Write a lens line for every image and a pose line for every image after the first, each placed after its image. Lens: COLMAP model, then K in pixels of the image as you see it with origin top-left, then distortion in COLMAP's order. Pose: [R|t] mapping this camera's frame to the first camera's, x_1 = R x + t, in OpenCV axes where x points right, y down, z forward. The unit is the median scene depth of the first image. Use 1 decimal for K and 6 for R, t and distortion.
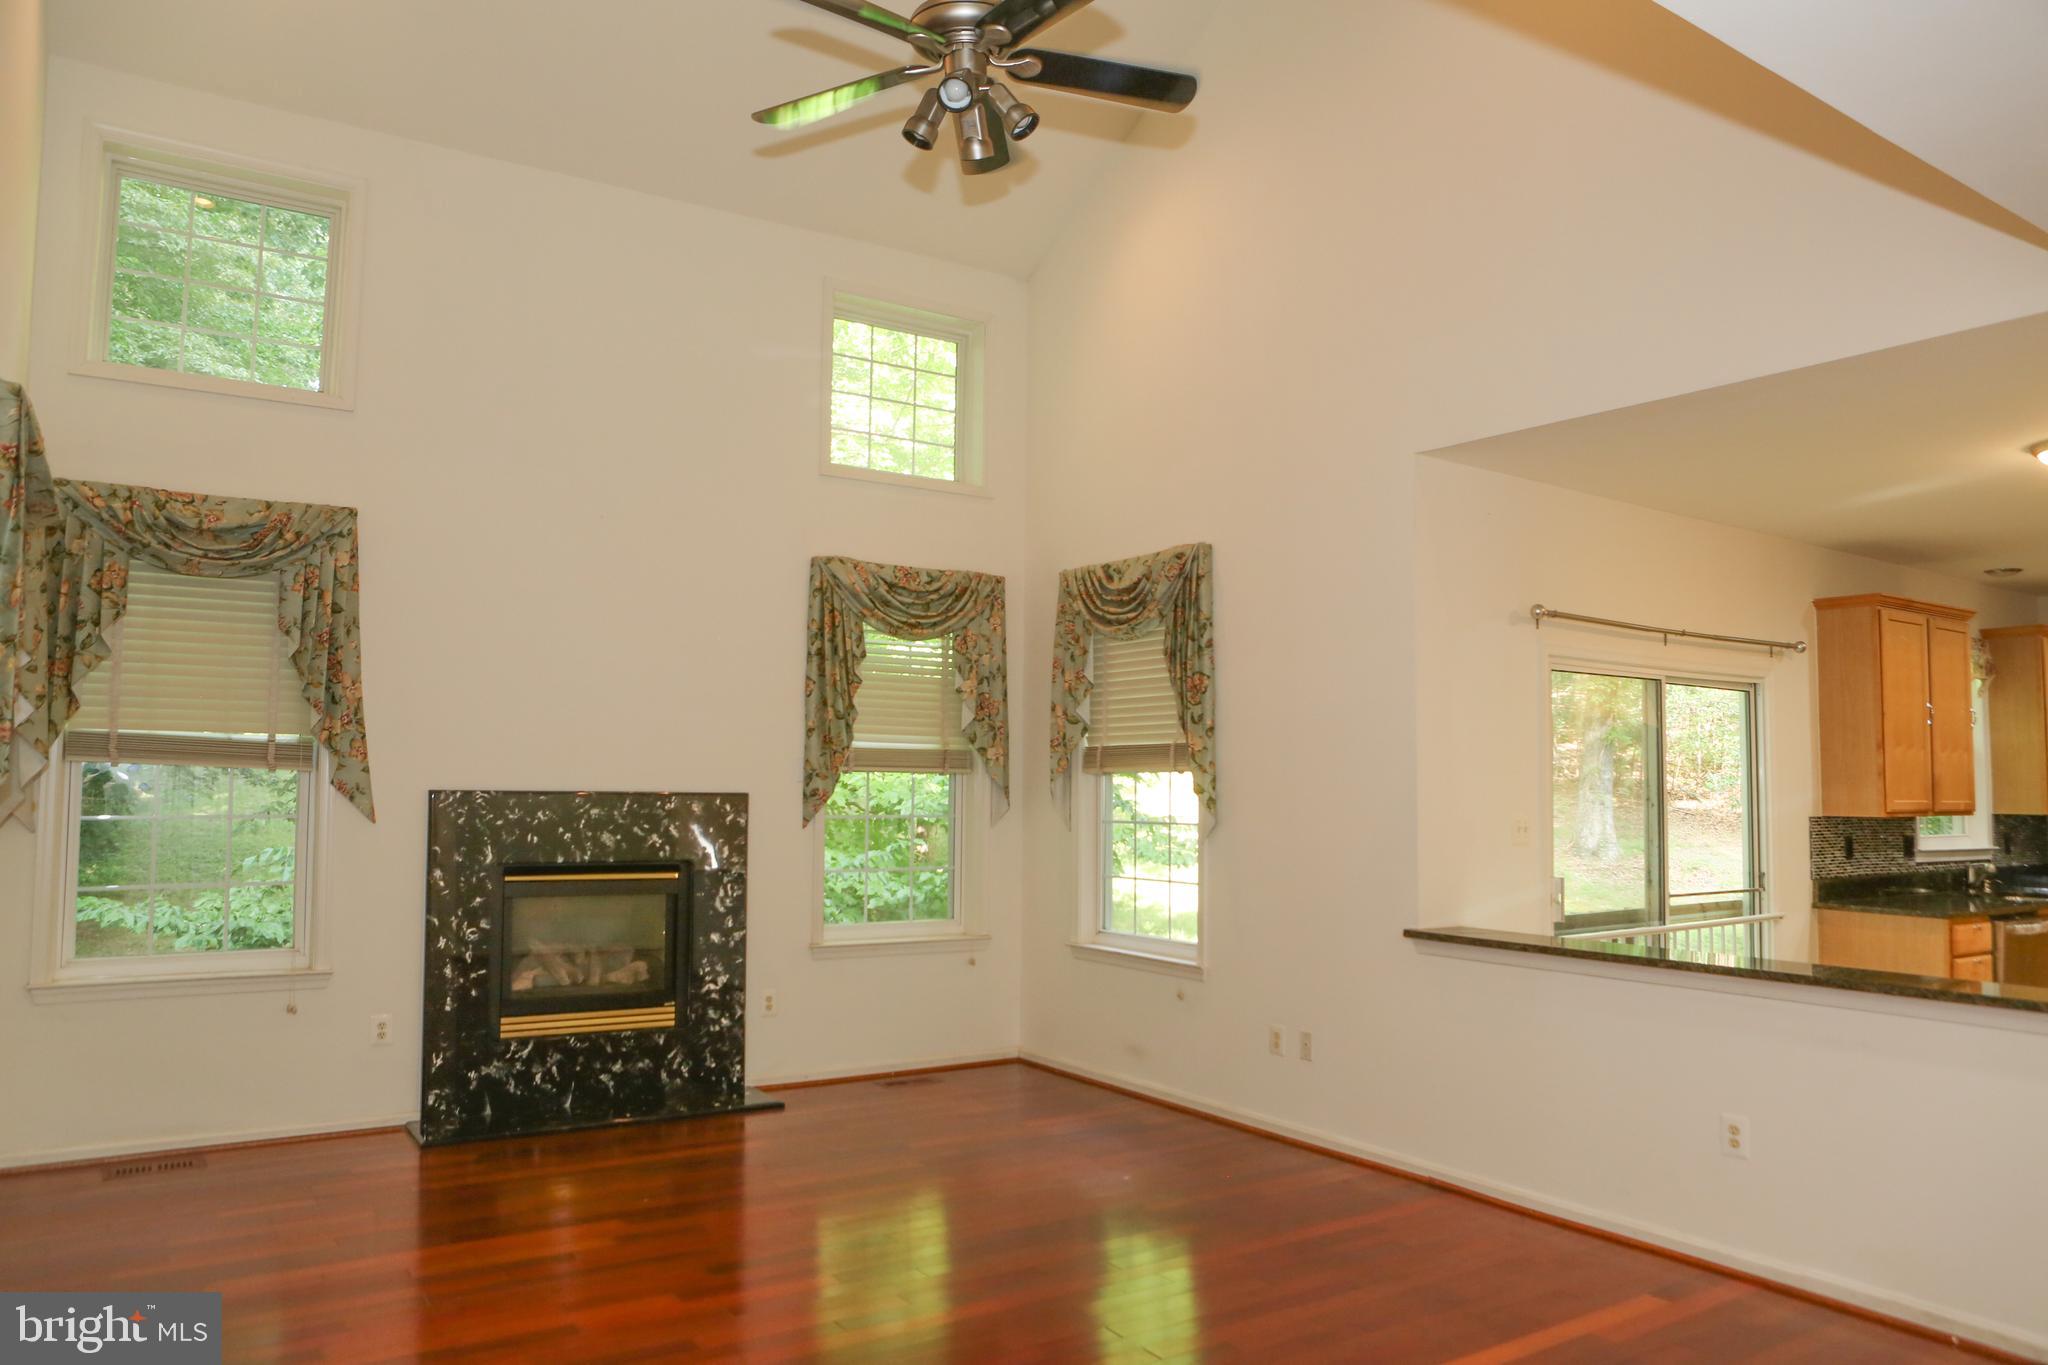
lens RADIAL K [[1408.8, 0, 1013.4], [0, 1408.8, 677.0], [0, 0, 1]] dist [-0.108468, 0.080220]
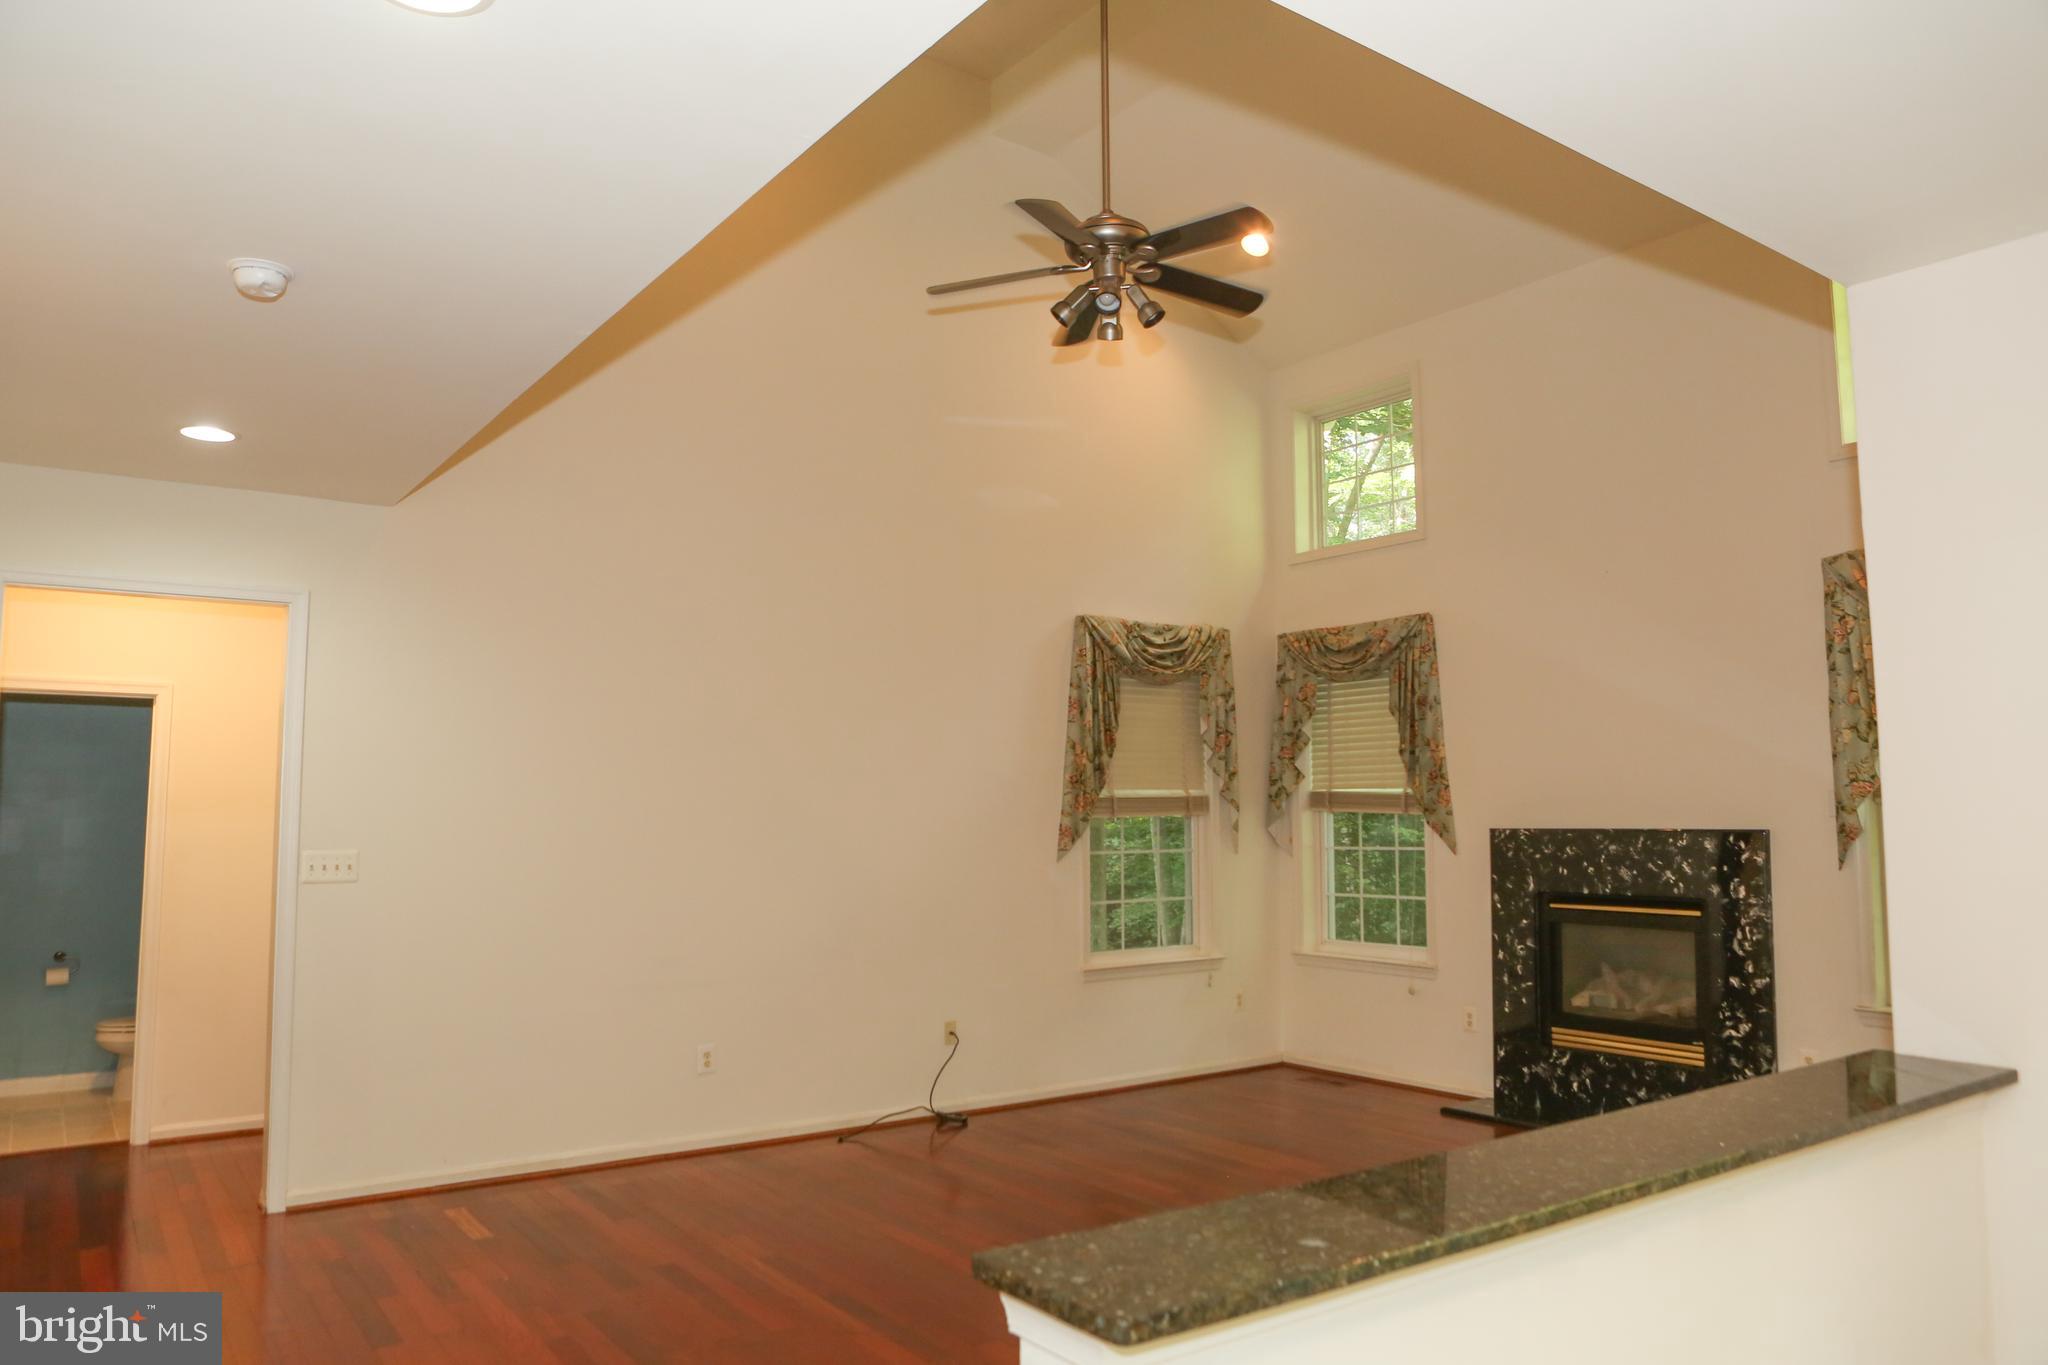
lens RADIAL K [[1408.8, 0, 1017.7], [0, 1408.8, 667.7], [0, 0, 1]] dist [-0.108468, 0.080220]
pose [[0.035837, -0.112799, -0.992971, 0.748447], [0.074516, 0.991145, -0.109902, 0.041753], [0.996576, -0.070054, 0.043925, 0.502957]]
